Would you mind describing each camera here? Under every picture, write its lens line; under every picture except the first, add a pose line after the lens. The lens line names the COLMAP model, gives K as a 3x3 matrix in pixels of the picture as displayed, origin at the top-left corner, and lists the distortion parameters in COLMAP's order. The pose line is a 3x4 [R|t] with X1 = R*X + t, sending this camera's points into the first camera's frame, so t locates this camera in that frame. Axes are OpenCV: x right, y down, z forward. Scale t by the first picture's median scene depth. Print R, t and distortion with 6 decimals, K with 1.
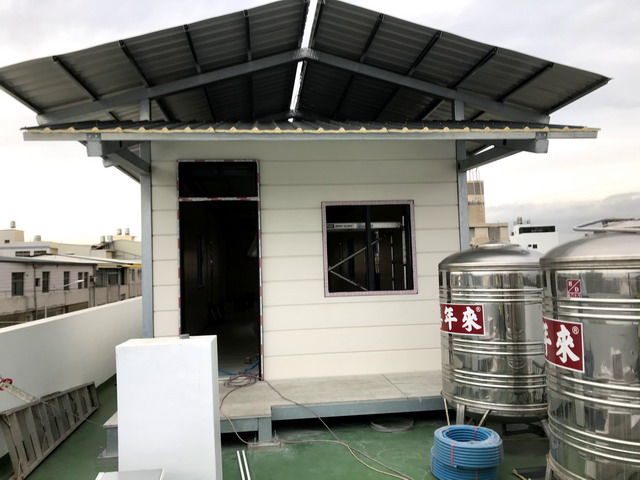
lens RADIAL K [[521.3, 0, 320.0], [0, 521.3, 240.0], [0, 0, 1]] dist [0.008971, 0.000472]
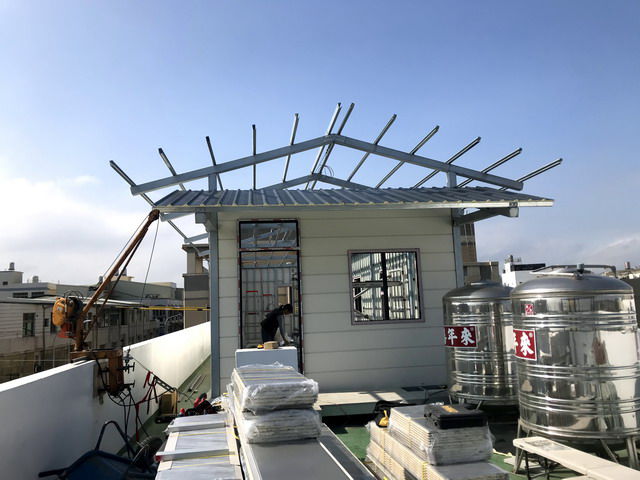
lens RADIAL K [[521.3, 0, 320.0], [0, 521.3, 240.0], [0, 0, 1]] dist [0.008971, 0.000472]
pose [[0.999875, -0.006797, 0.014274, -0.087848], [0.007841, 0.997199, -0.074376, -0.004083], [-0.013729, 0.074478, 0.997128, -0.291070]]
